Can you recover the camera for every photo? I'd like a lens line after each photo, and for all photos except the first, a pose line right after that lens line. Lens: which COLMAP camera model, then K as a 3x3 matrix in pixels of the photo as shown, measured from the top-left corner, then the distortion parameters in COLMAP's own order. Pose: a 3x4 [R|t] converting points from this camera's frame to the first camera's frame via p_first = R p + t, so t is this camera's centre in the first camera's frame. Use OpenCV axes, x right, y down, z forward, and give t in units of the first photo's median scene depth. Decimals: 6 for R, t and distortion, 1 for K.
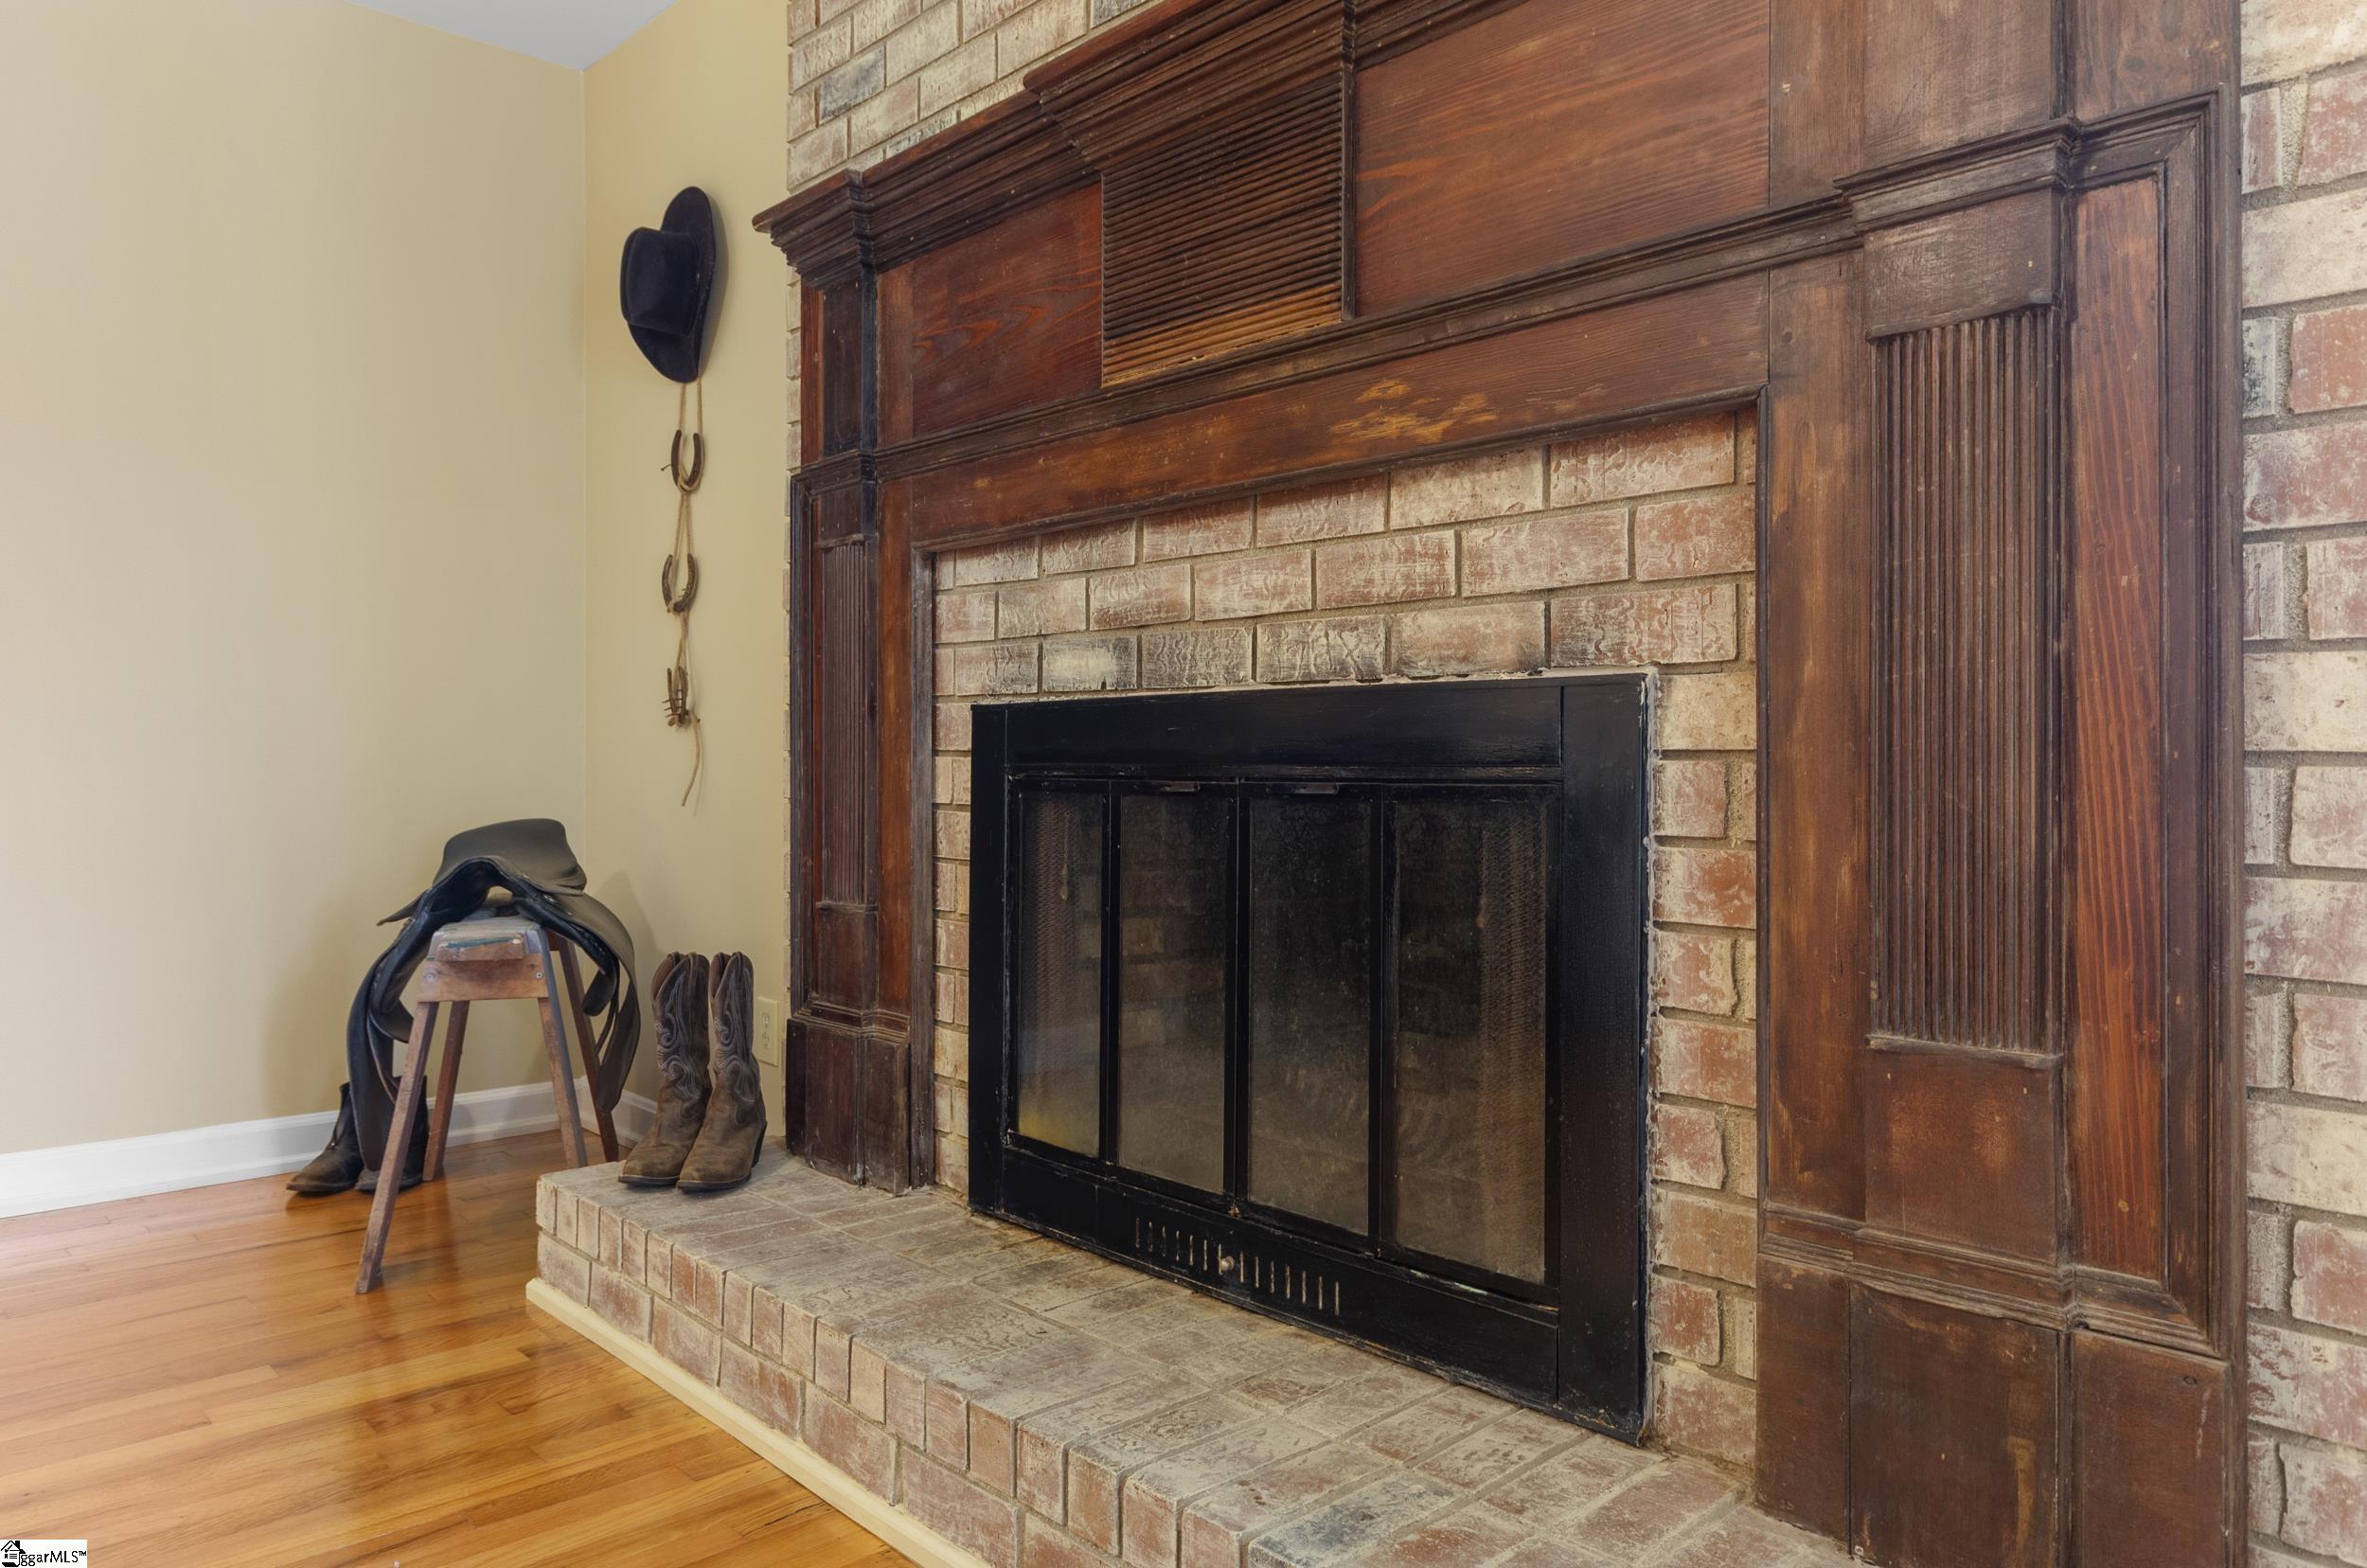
lens RADIAL K [[1576.0, 0, 1185.2], [0, 1576.0, 763.1], [0, 0, 1]] dist [-0.003707, -0.000752]
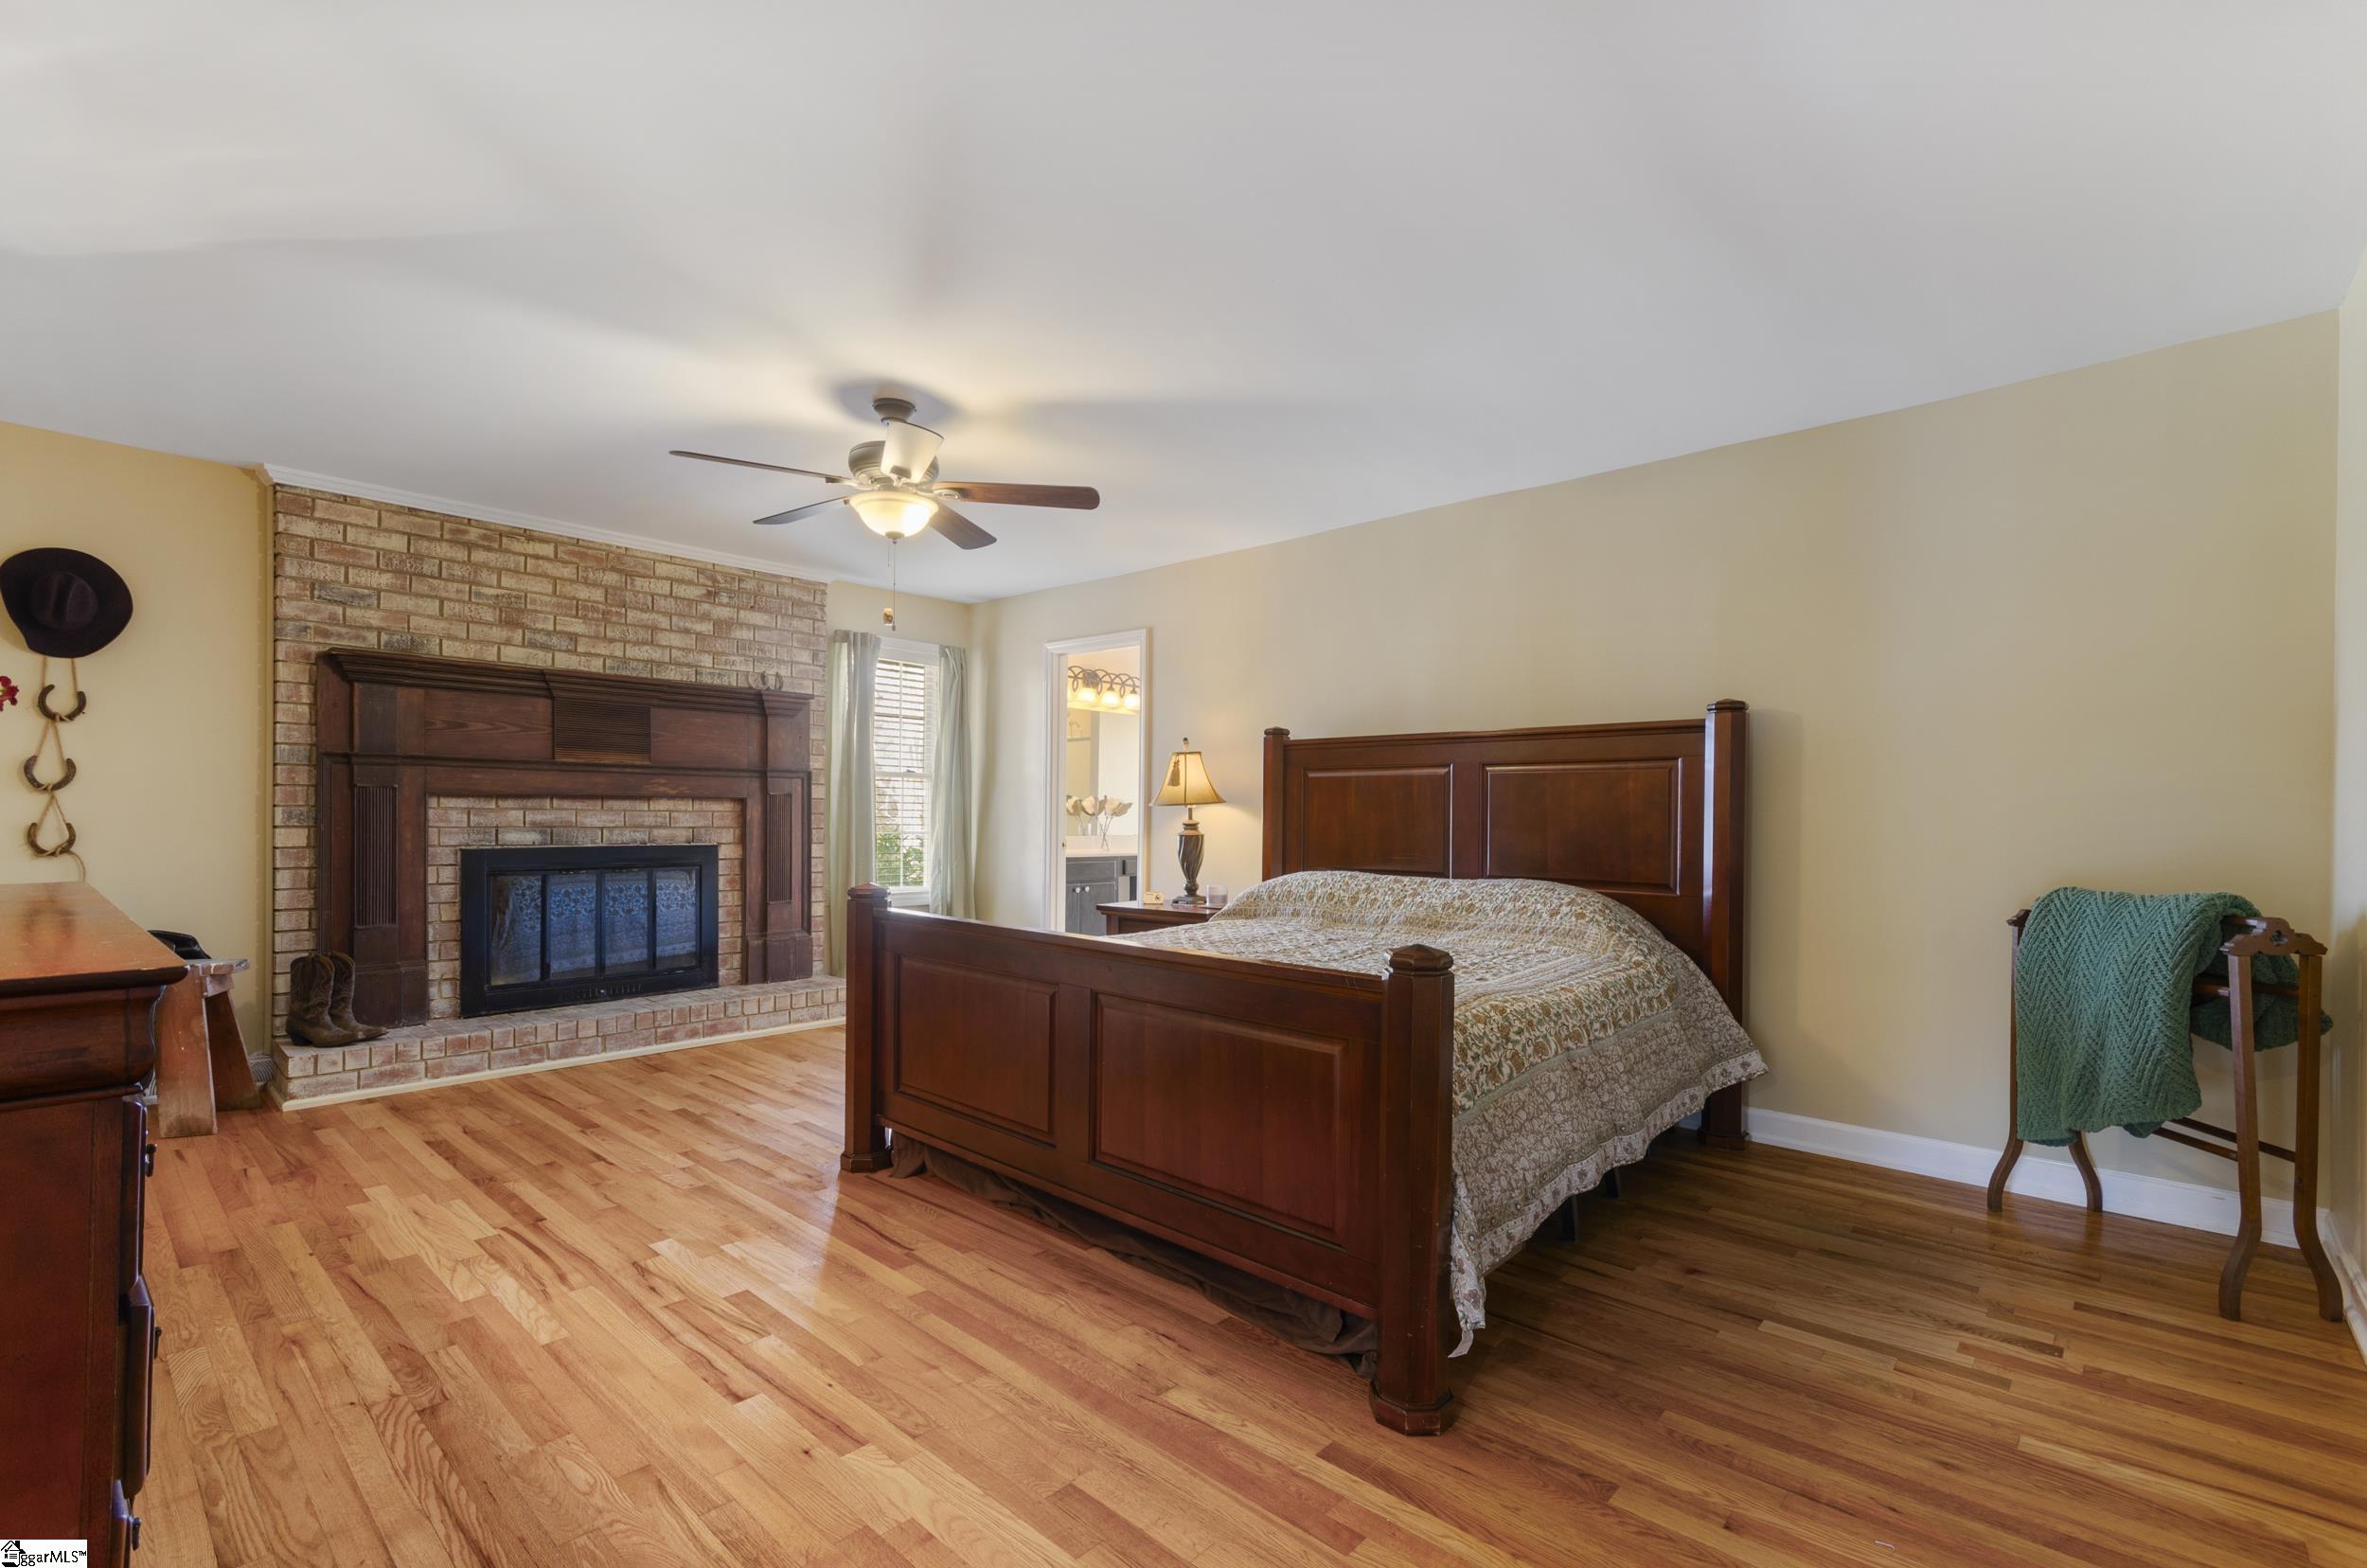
lens RADIAL K [[1038.6, 0, 1187.3], [0, 1038.6, 797.4], [0, 0, 1]] dist [-0.000013, -0.000005]
pose [[-0.075452, 0.012313, 0.997073, -2.658078], [-0.010460, 0.999859, -0.013139, -0.148751], [-0.997095, -0.011421, -0.075312, -0.261951]]
